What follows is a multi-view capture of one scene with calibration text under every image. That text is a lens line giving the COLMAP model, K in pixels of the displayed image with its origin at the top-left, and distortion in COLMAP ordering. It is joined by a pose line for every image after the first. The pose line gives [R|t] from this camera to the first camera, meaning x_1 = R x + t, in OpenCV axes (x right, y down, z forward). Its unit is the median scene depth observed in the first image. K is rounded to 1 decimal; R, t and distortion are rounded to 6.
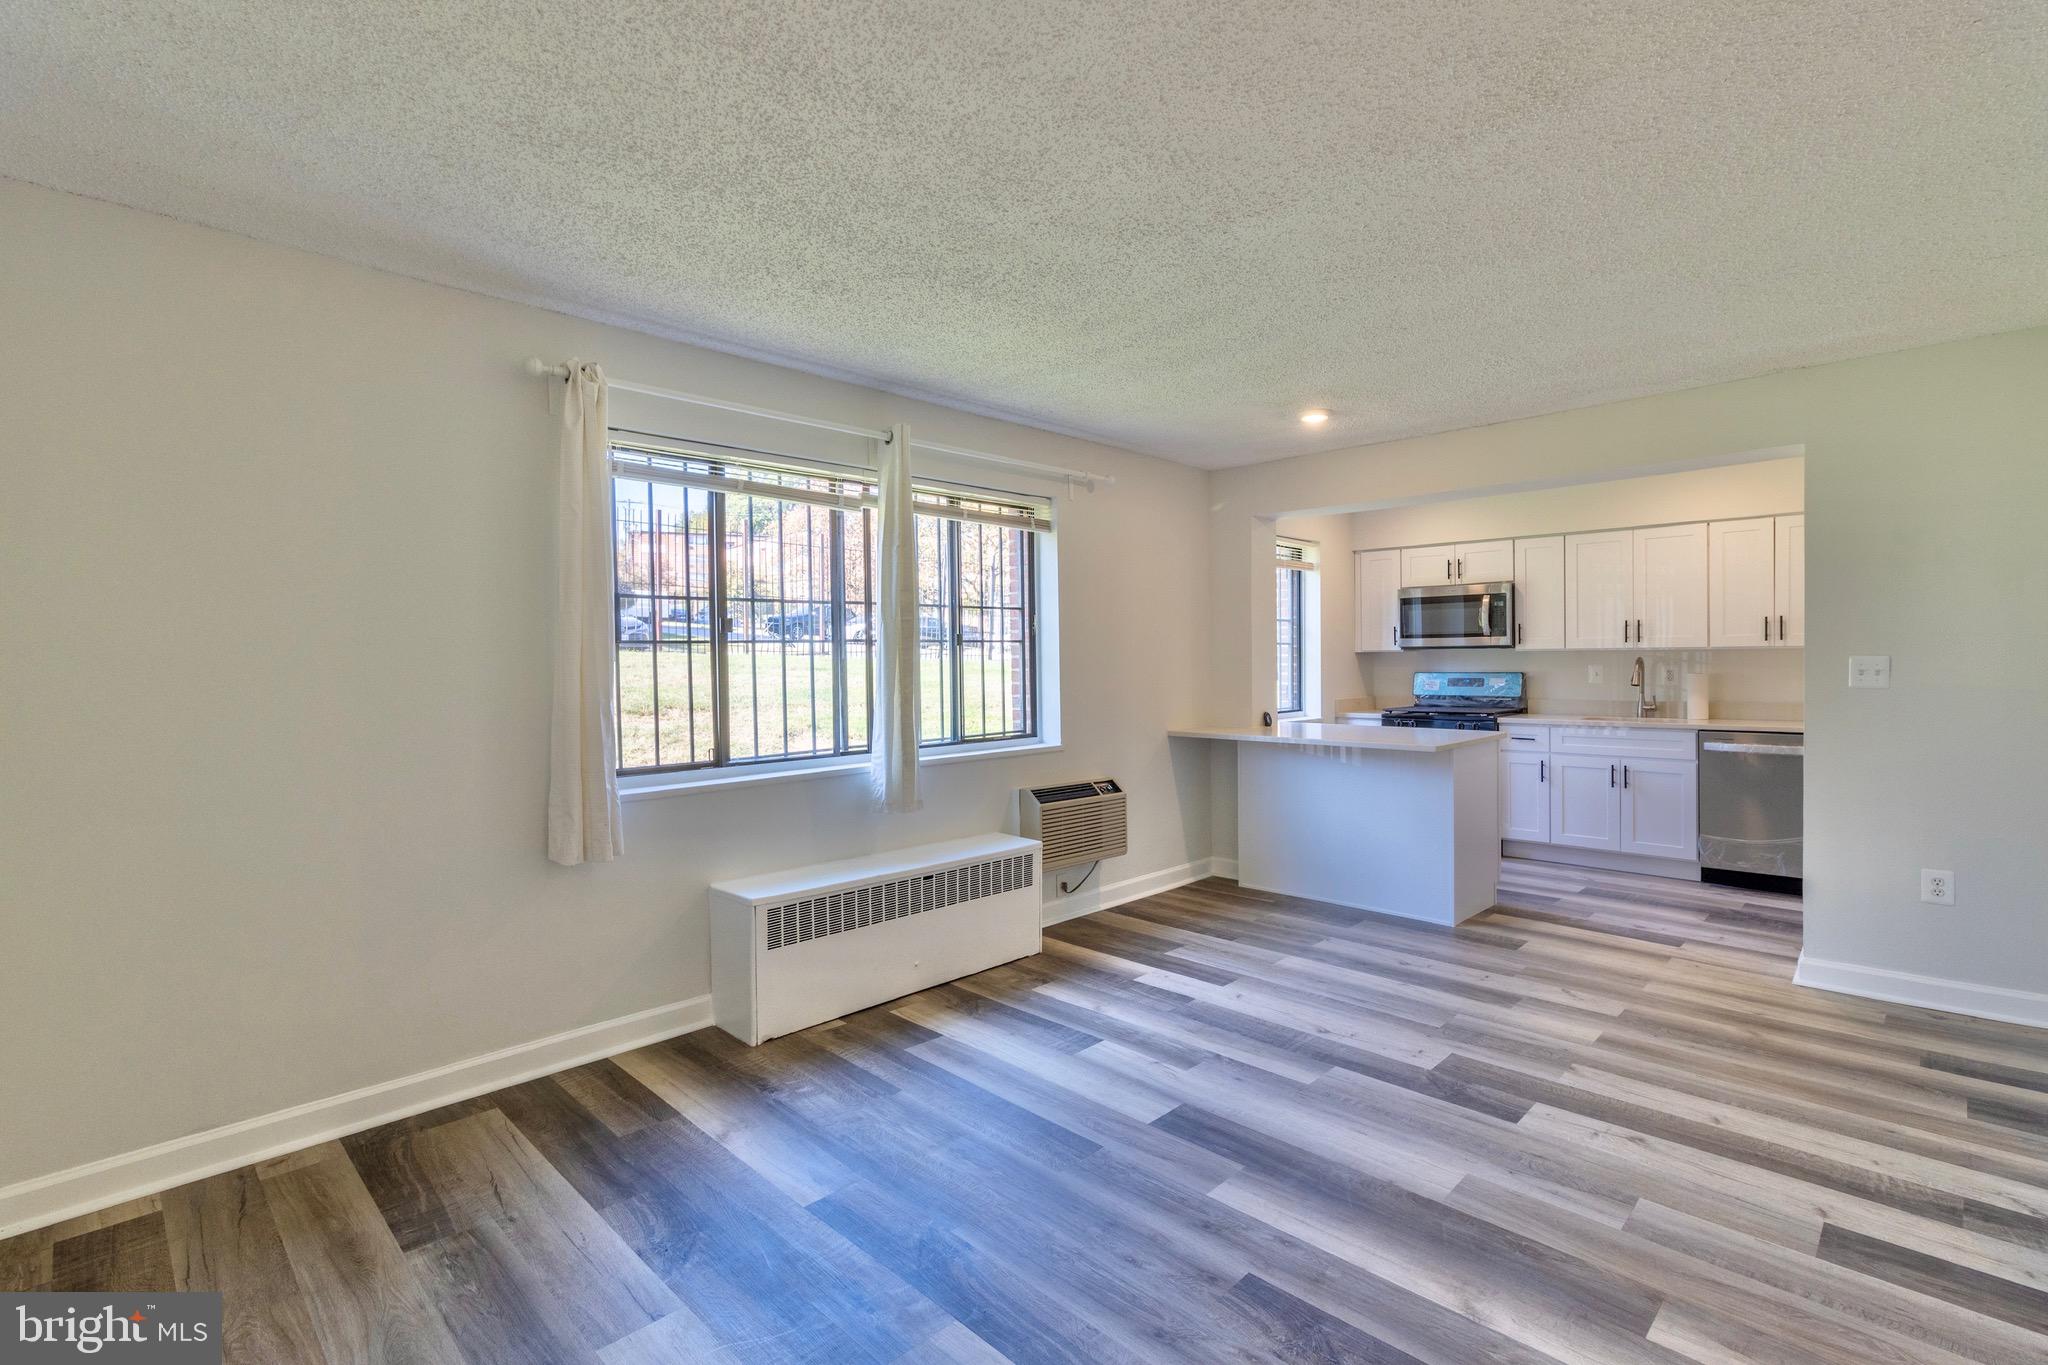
lens RADIAL K [[944.2, 0, 1025.3], [0, 944.2, 677.2], [0, 0, 1]] dist [0.000032, 0.000766]
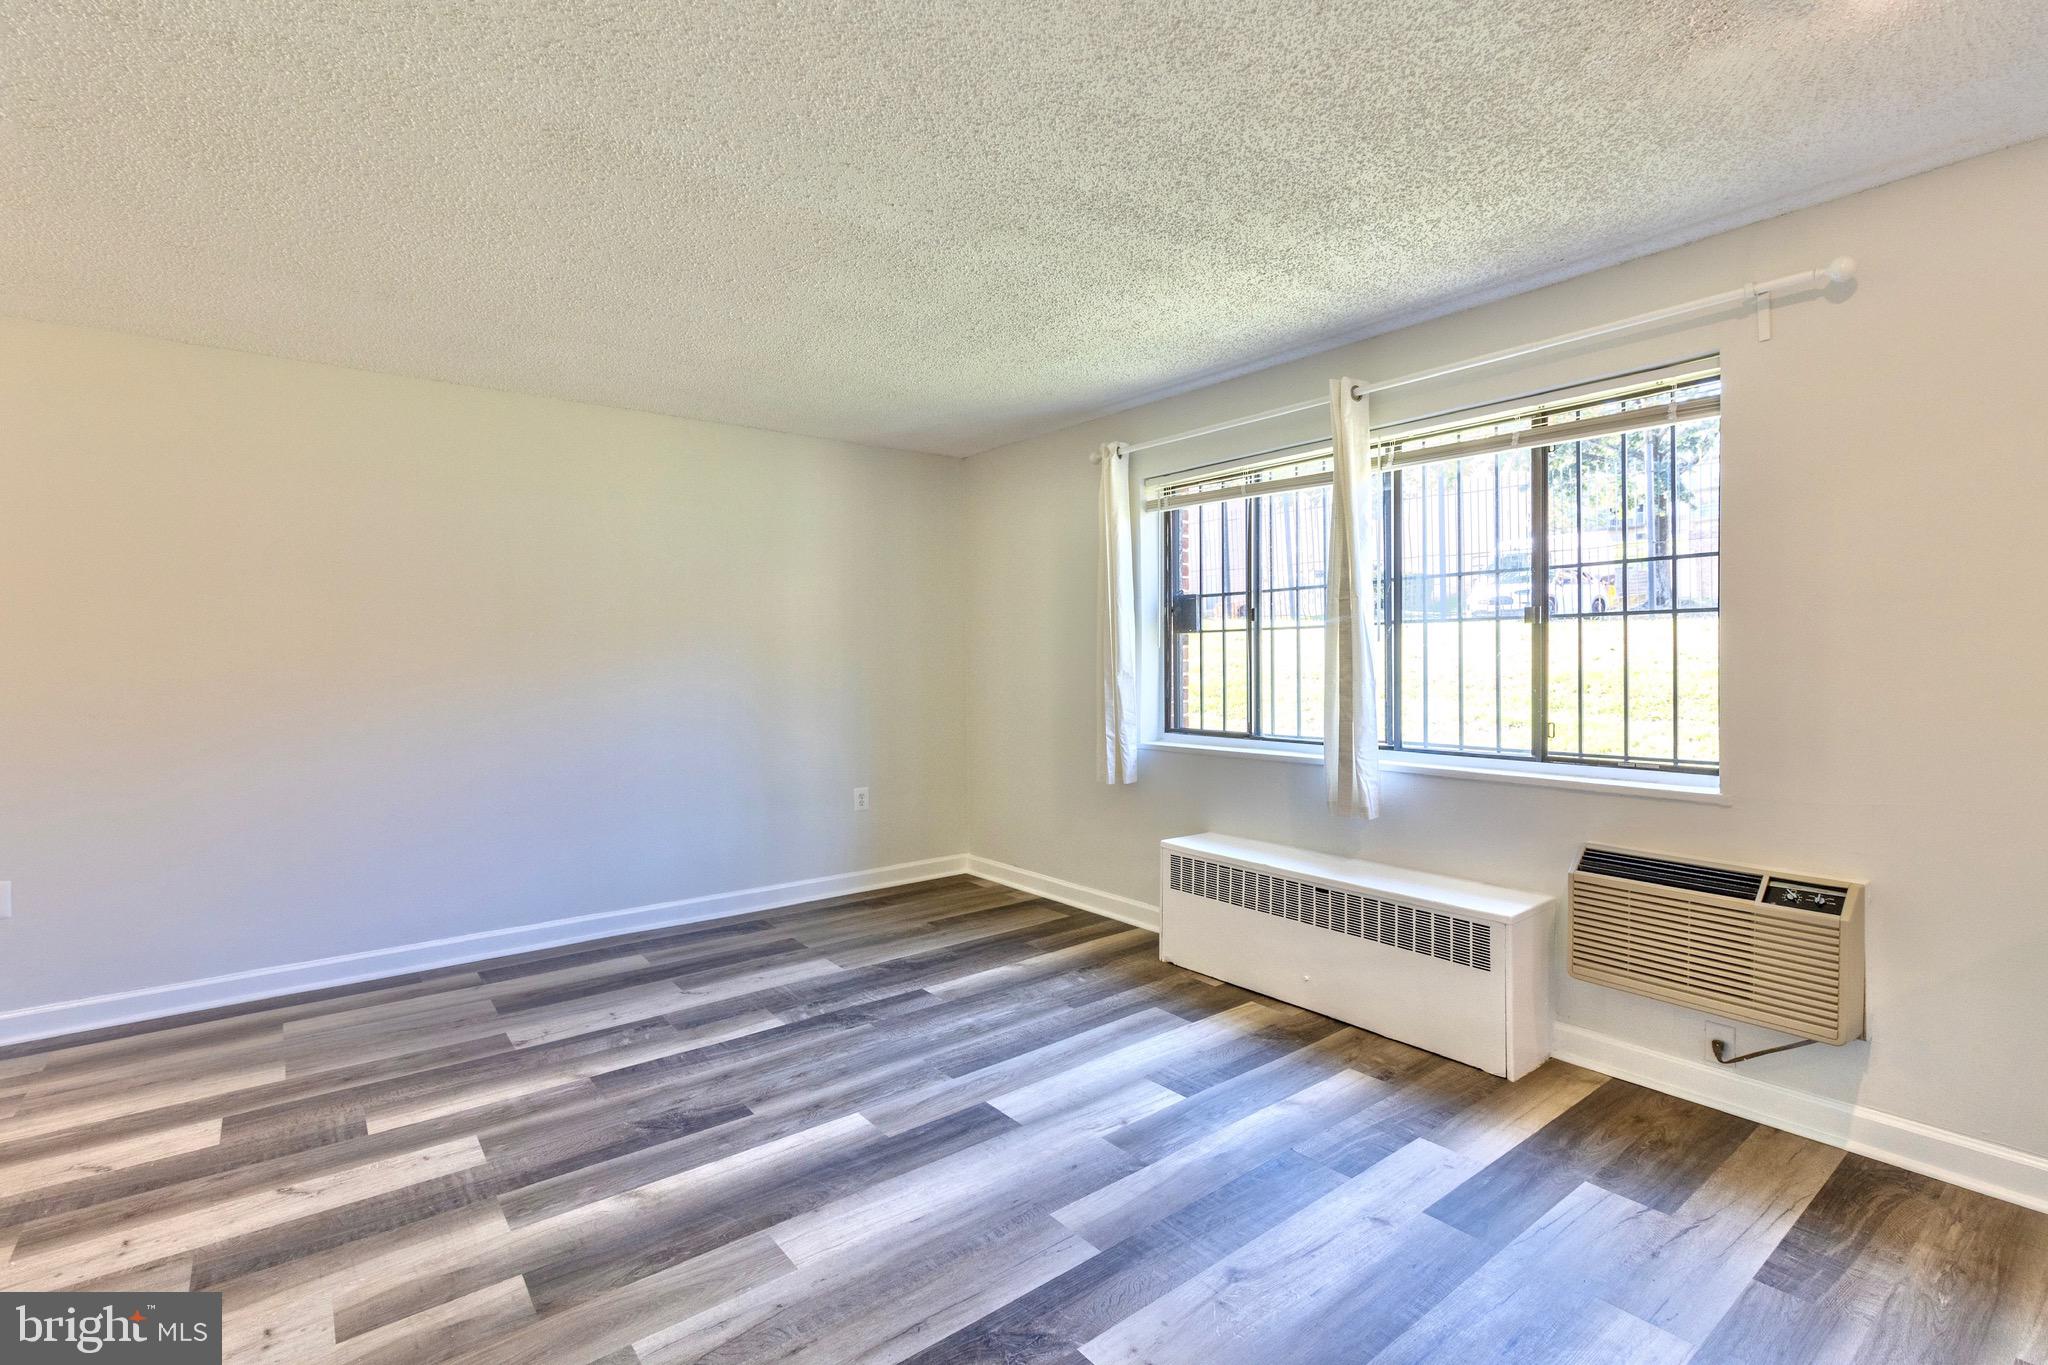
lens RADIAL K [[944.2, 0, 1026.5], [0, 944.2, 669.2], [0, 0, 1]] dist [0.000032, 0.000766]
pose [[-0.123845, 0.025080, -0.991985, 0.887581], [-0.008922, 0.999612, 0.026386, -0.017384], [0.992261, 0.012118, -0.123573, 0.917816]]
